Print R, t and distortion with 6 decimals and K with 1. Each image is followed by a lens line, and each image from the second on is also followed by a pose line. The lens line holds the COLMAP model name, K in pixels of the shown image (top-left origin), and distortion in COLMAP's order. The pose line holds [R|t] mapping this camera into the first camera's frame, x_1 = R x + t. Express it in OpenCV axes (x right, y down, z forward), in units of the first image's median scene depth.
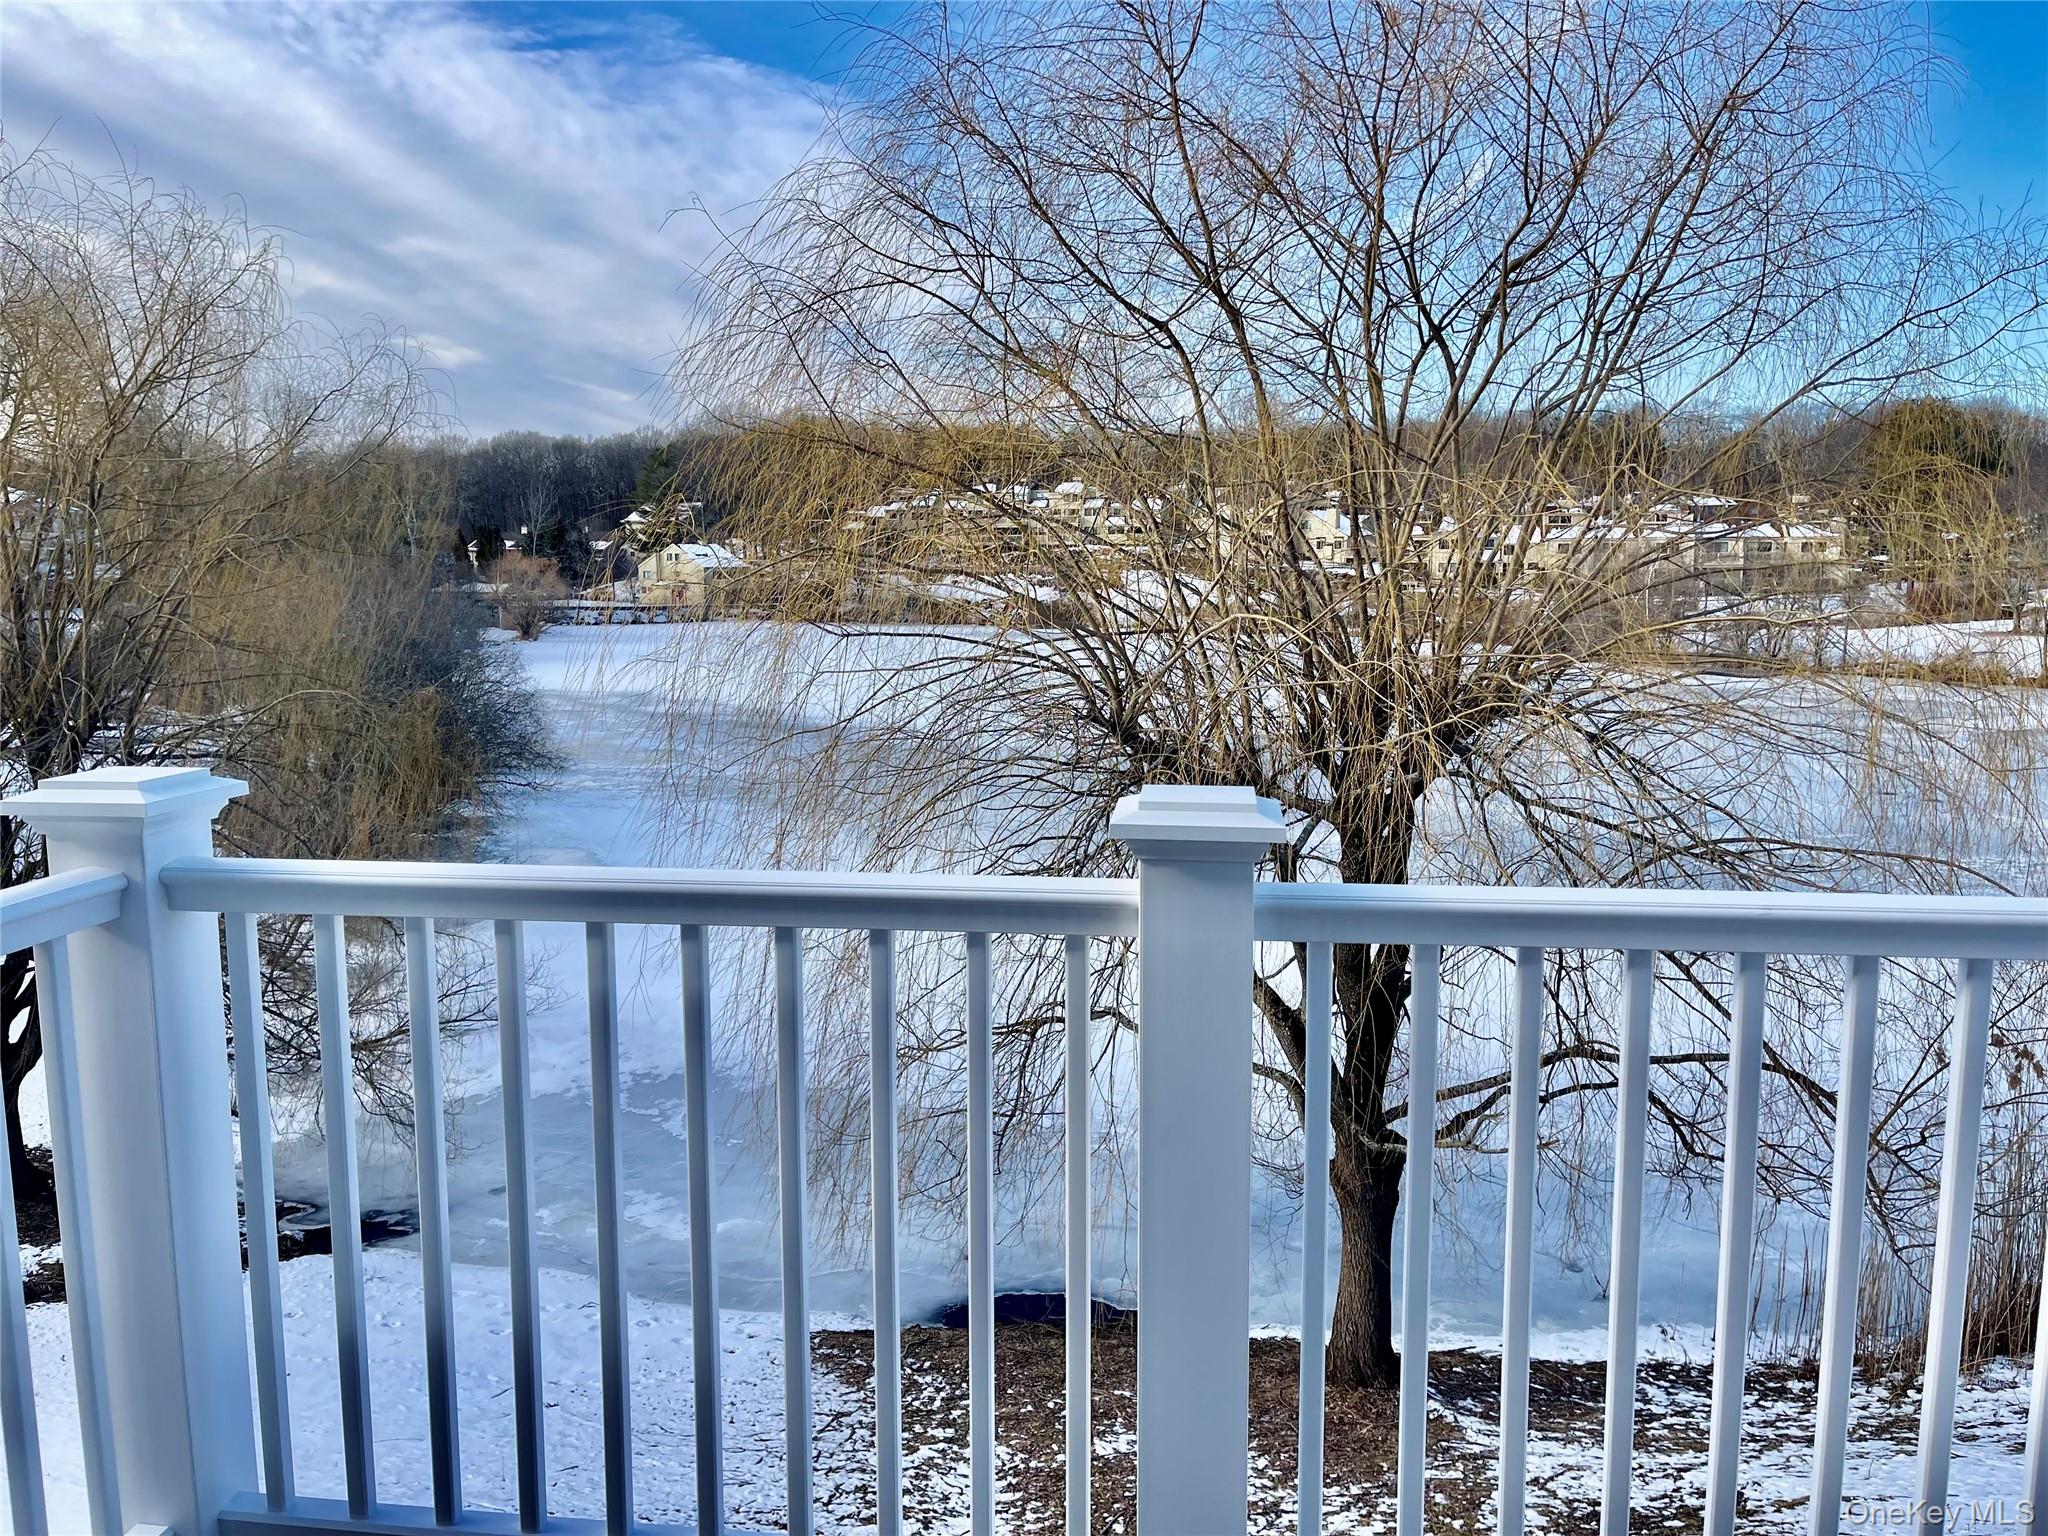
lens RADIAL K [[1520.5, 0, 1021.6], [0, 1520.5, 723.6], [0, 0, 1]] dist [0.066001, -0.104581]
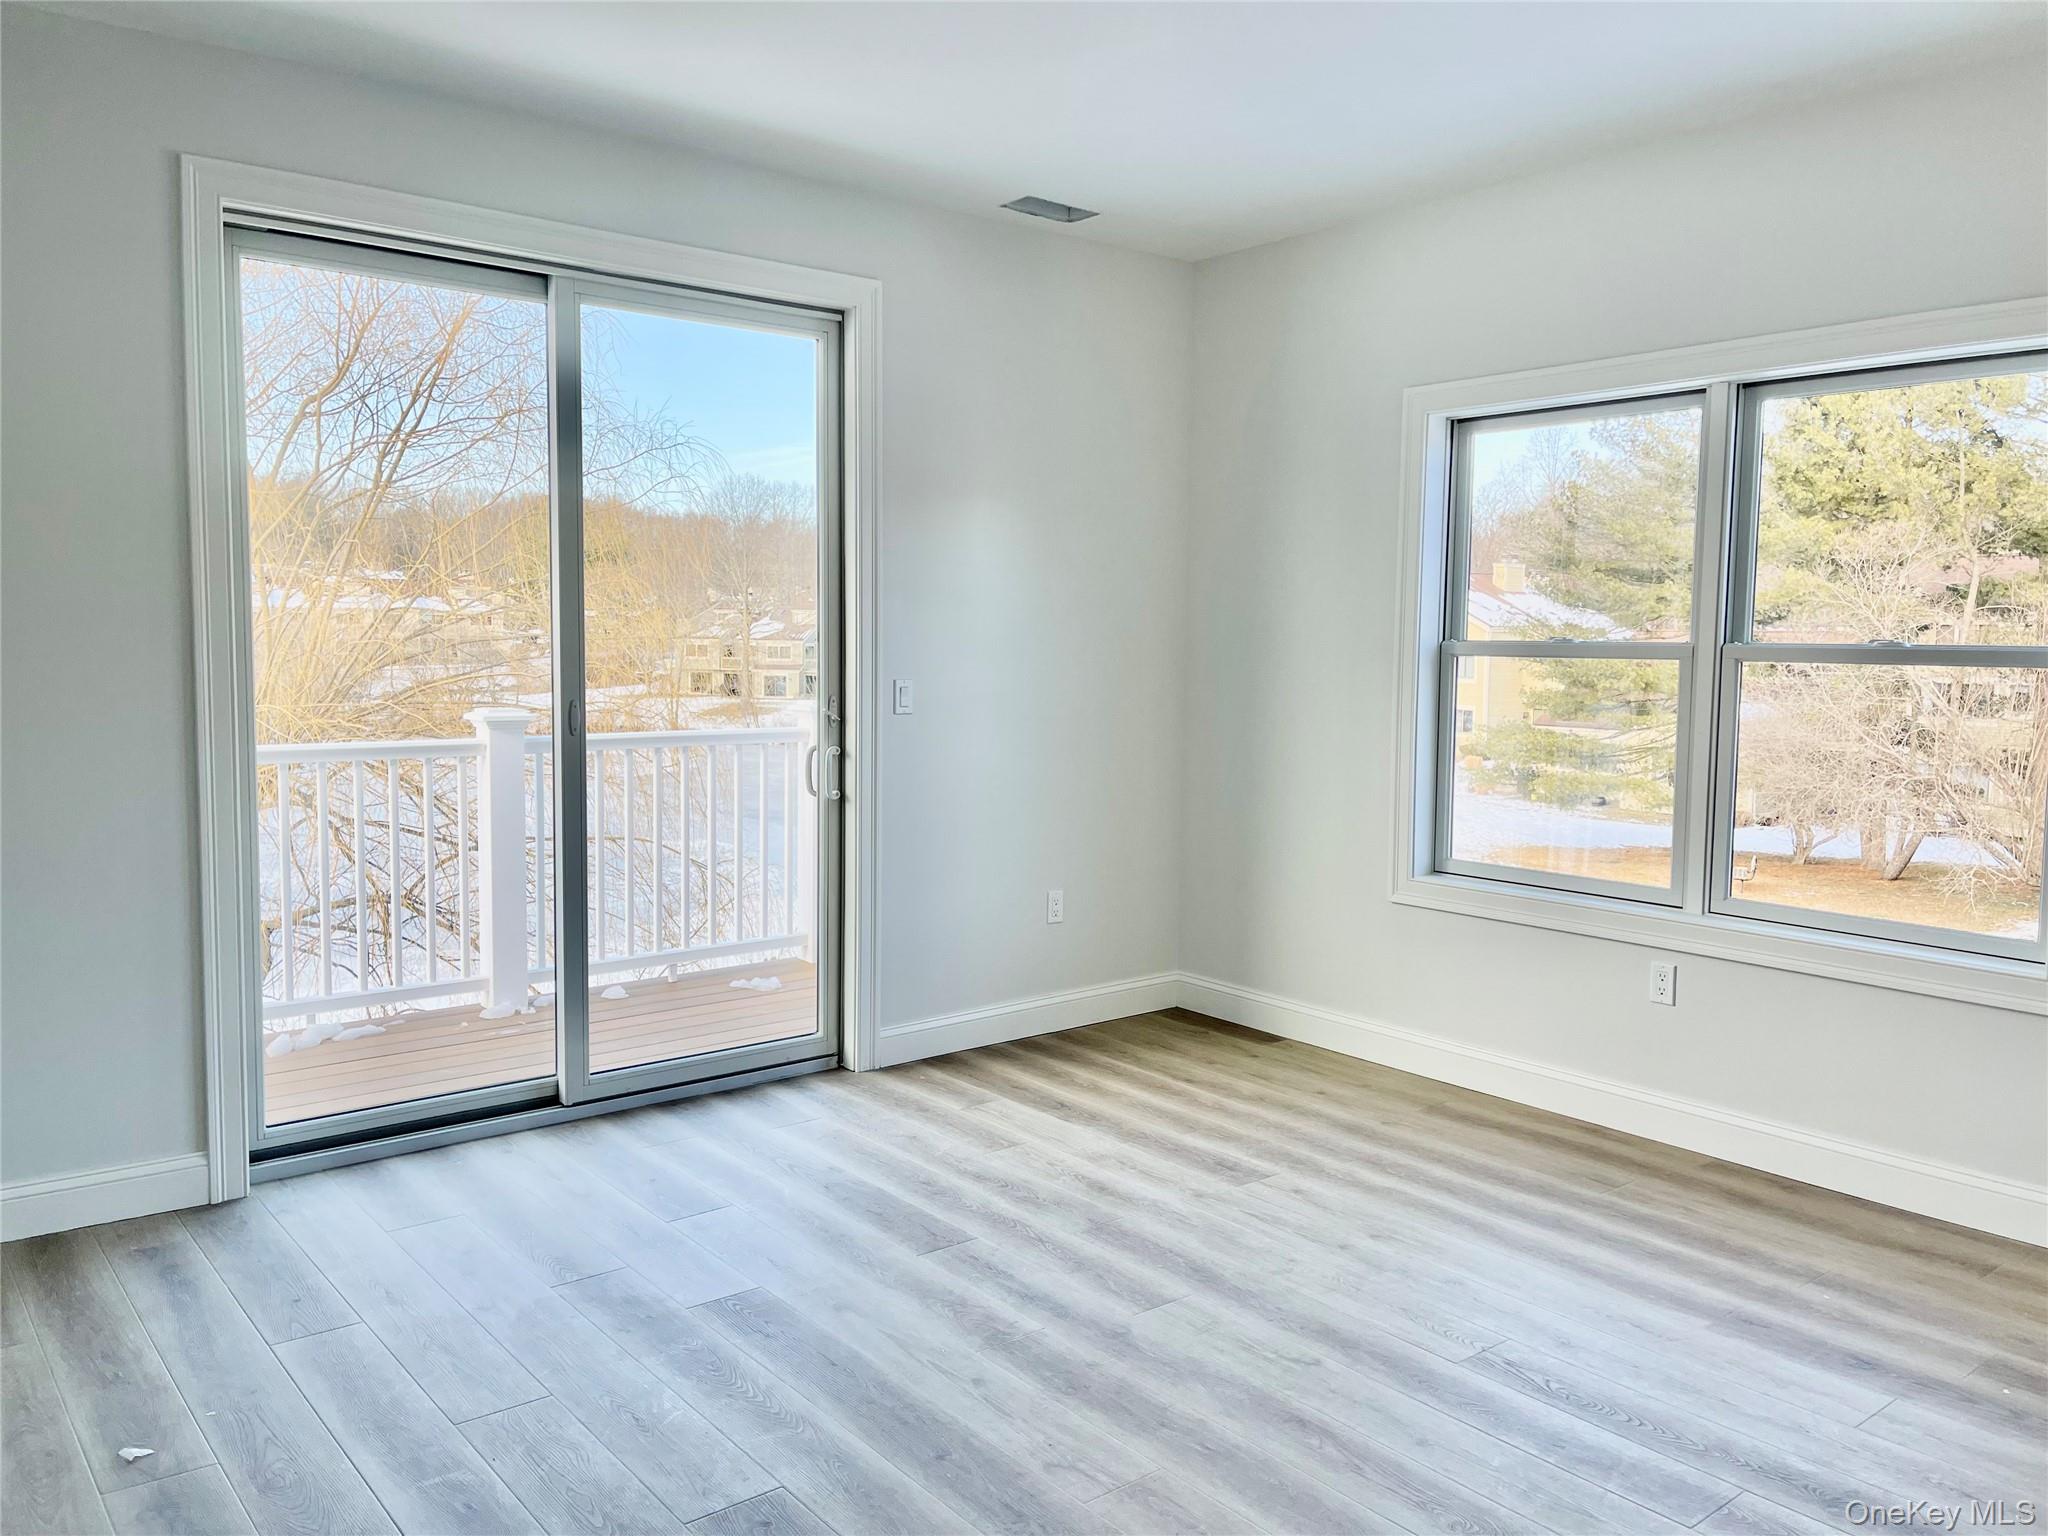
lens RADIAL K [[1540.0, 0, 1024.2], [0, 1540.0, 765.5], [0, 0, 1]] dist [0.012451, -0.061765]
pose [[0.685081, -0.047762, 0.726899, -0.173054], [0.061626, 0.998071, 0.007499, 0.024980], [-0.725855, 0.039659, 0.686703, -0.238301]]
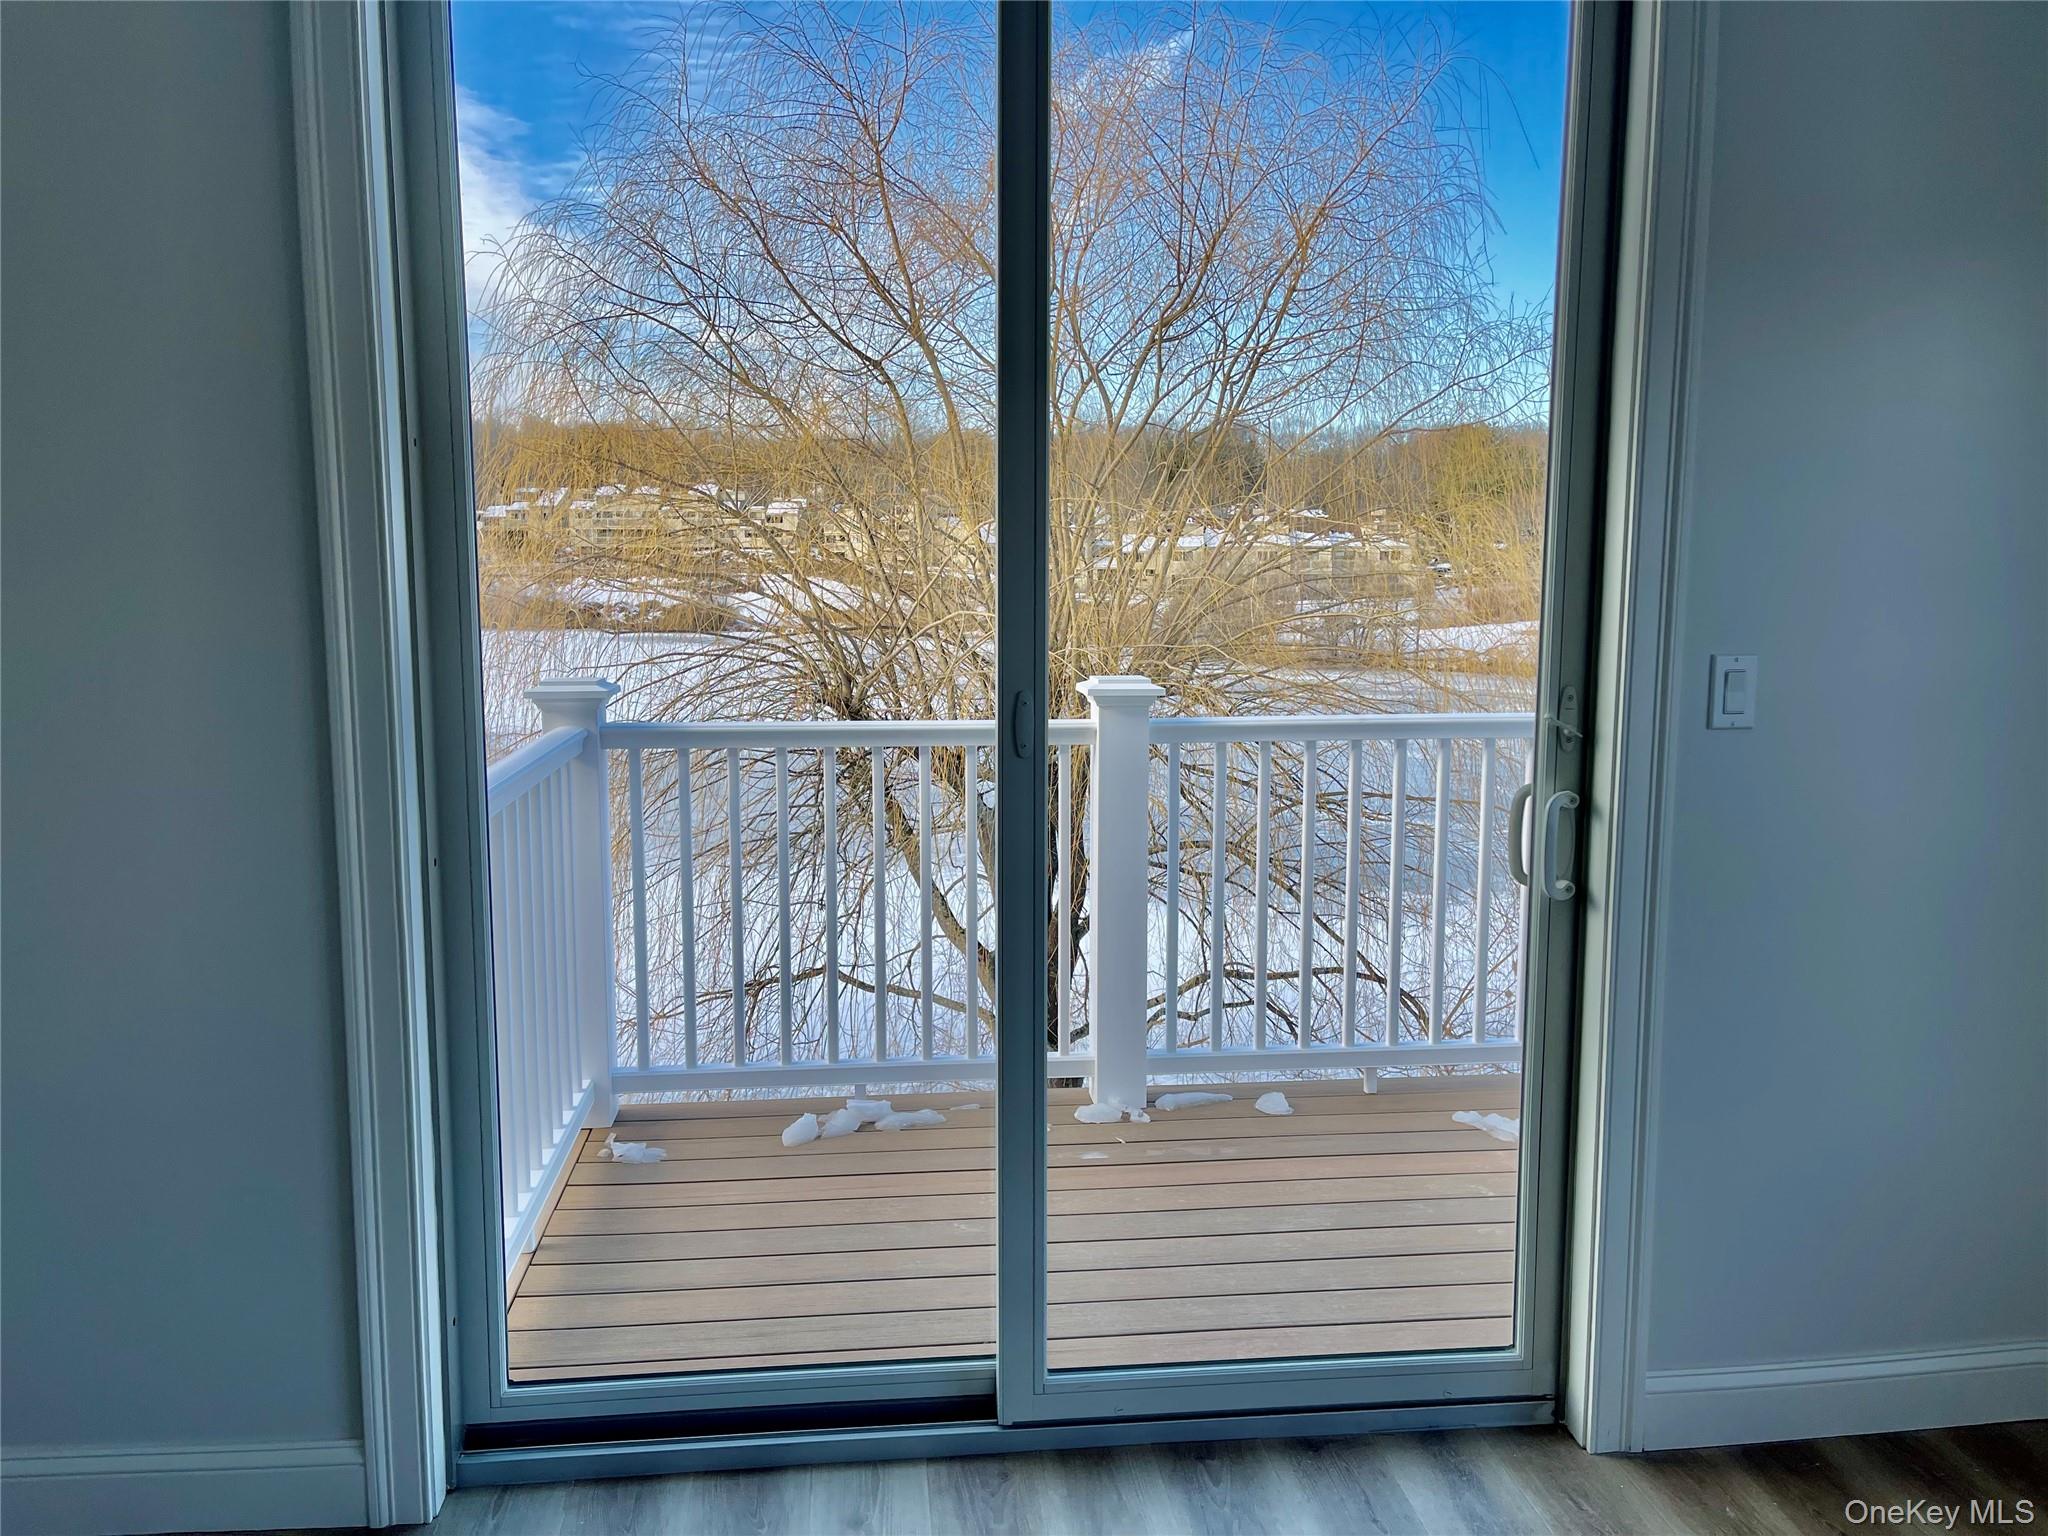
lens RADIAL K [[1526.3, 0, 1018.7], [0, 1526.3, 764.7], [0, 0, 1]] dist [0.084175, -0.109018]
pose [[0.971829, -0.027207, 0.234113, -0.069598], [0.021804, 0.999434, 0.025634, 0.014372], [-0.234677, -0.019808, 0.971871, -0.139720]]
